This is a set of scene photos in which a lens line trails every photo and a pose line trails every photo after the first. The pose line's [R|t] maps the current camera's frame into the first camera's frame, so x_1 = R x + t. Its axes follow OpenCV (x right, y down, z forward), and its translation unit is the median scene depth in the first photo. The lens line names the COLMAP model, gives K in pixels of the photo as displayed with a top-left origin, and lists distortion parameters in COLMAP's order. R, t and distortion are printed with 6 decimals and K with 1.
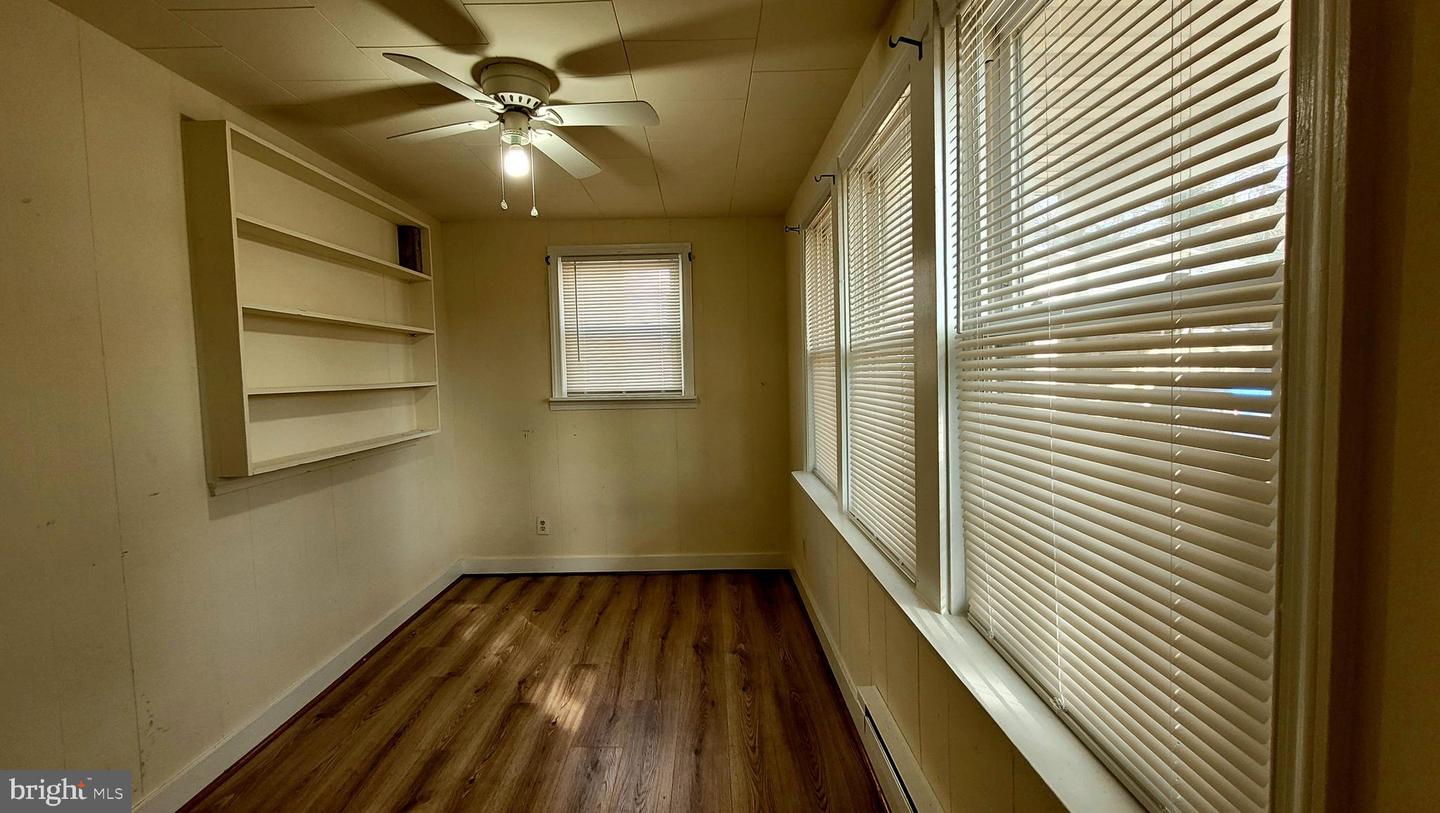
lens RADIAL K [[621.4, 0, 701.2], [0, 621.4, 405.0], [0, 0, 1]] dist [0.020620, -0.000180]
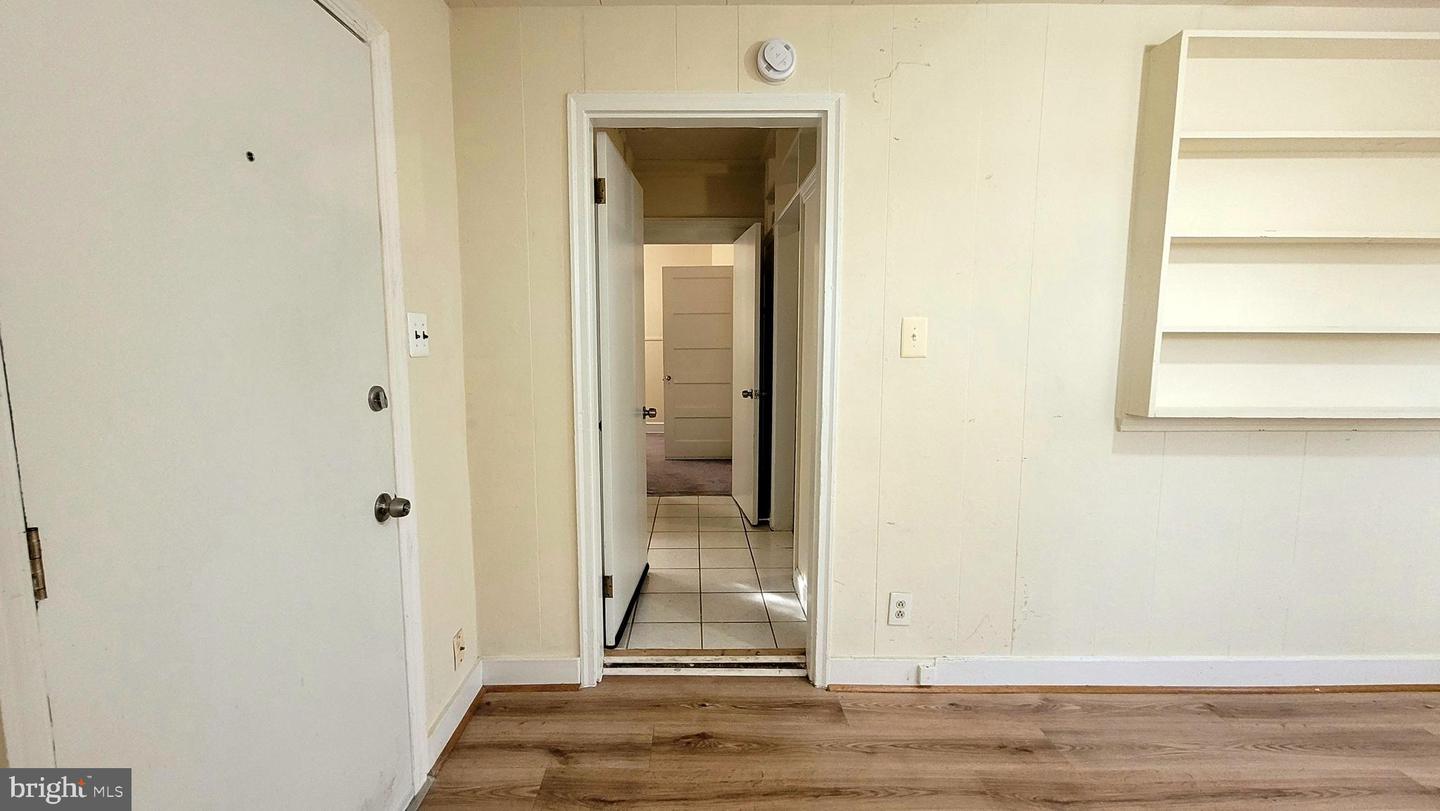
lens RADIAL K [[573.2, 0, 697.3], [0, 573.2, 406.2], [0, 0, 1]] dist [-0.003414, -0.000765]
pose [[0.008448, 0.137961, -0.990402, 0.131494], [-0.056431, 0.988924, 0.137274, 0.015561], [0.998371, 0.054730, 0.016140, 0.292747]]
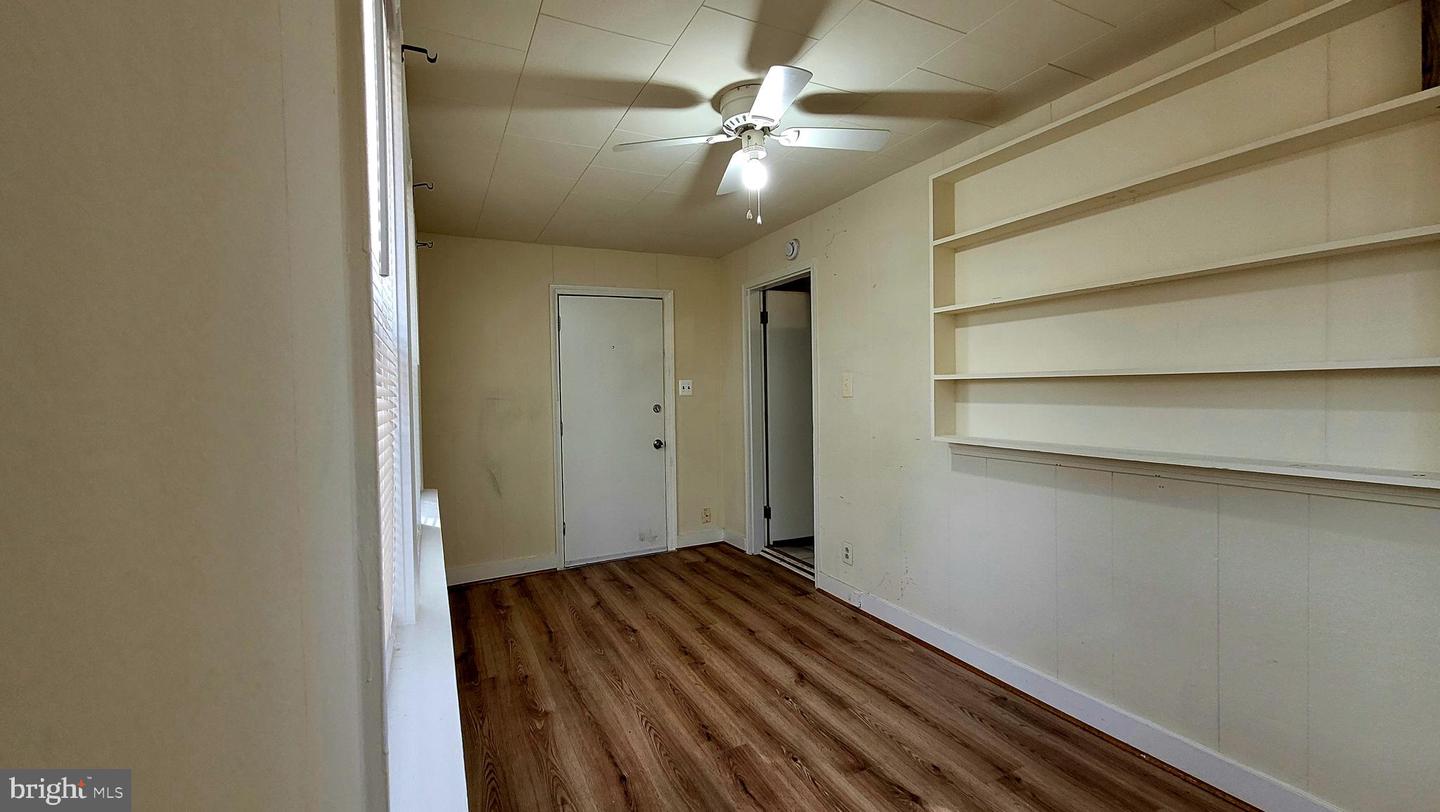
lens RADIAL K [[573.2, 0, 697.3], [0, 573.2, 406.7], [0, 0, 1]] dist [-0.003414, -0.000765]
pose [[-0.900783, 0.054480, -0.430838, 0.237318], [0.015824, 0.995559, 0.092805, -0.076219], [0.433980, 0.076780, -0.897645, 1.811924]]
